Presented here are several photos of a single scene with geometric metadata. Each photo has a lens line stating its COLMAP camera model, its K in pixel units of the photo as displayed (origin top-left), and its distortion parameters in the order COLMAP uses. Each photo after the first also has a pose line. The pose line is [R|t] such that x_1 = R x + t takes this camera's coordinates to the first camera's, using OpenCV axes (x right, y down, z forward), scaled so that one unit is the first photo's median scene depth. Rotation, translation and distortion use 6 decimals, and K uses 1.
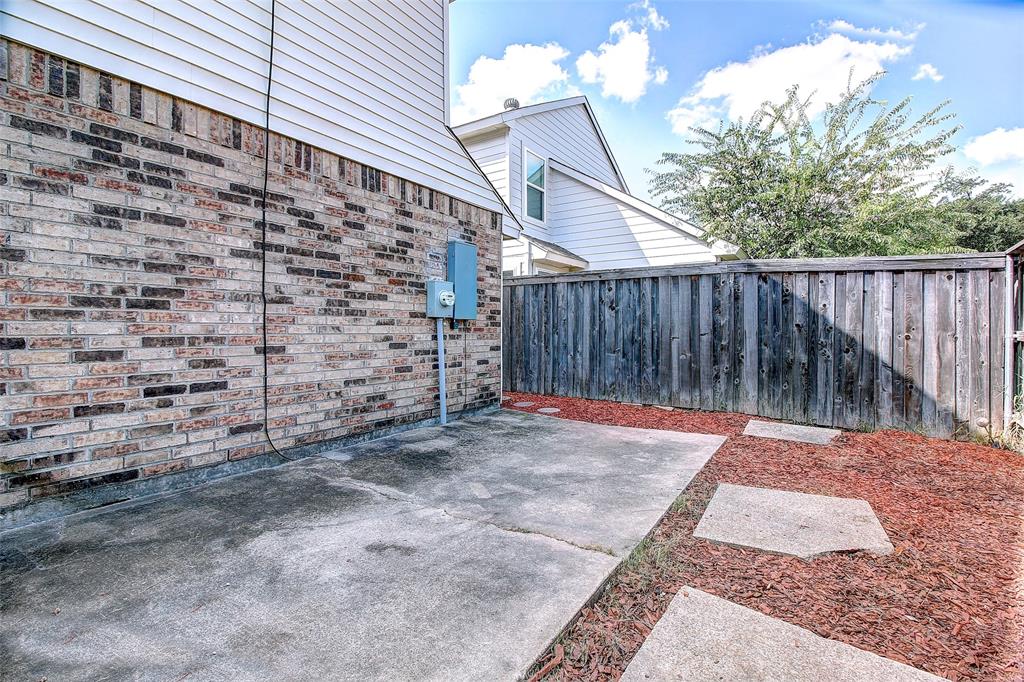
lens RADIAL K [[473.3, 0, 513.9], [0, 473.3, 331.4], [0, 0, 1]] dist [0.001466, -0.014897]
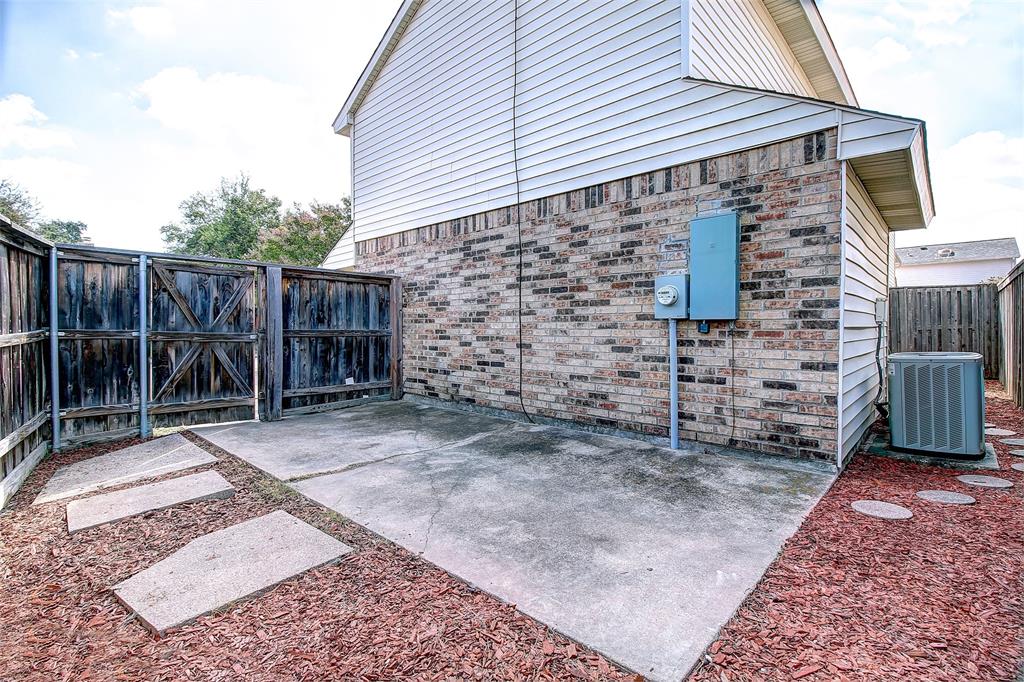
lens RADIAL K [[473.3, 0, 513.9], [0, 473.3, 331.4], [0, 0, 1]] dist [0.001466, -0.014897]
pose [[-0.171241, 0.006253, -0.985209, 0.894159], [-0.000918, 0.999978, 0.006506, -0.015719], [0.985229, 0.002019, -0.171231, 1.100402]]
